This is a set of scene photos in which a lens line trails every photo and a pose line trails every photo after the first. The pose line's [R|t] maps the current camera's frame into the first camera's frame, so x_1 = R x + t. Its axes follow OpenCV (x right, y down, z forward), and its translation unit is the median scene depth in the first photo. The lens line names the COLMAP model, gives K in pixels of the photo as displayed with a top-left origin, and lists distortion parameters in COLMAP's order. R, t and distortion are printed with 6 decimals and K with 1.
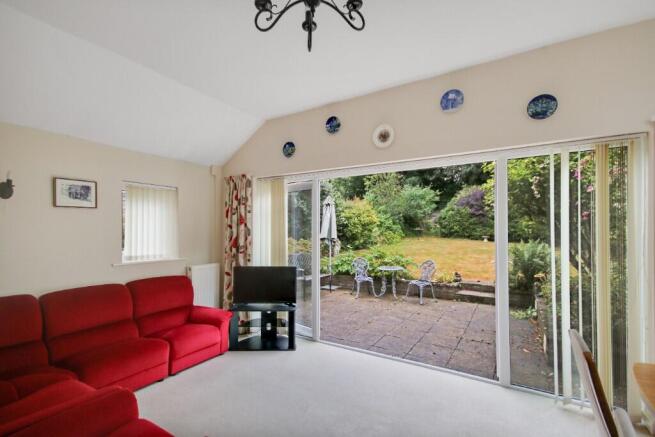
lens RADIAL K [[304.0, 0, 330.0], [0, 304.0, 231.5], [0, 0, 1]] dist [0.012143, 0.002214]
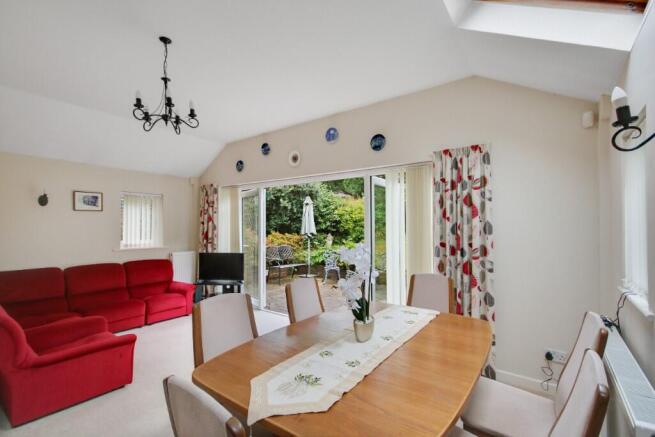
lens RADIAL K [[304.0, 0, 330.4], [0, 304.0, 225.5], [0, 0, 1]] dist [0.012143, 0.002214]
pose [[0.996358, -0.000325, -0.085271, 0.353366], [-0.000254, 0.999977, -0.006780, 0.002166], [0.085271, 0.006777, 0.996335, -0.286297]]
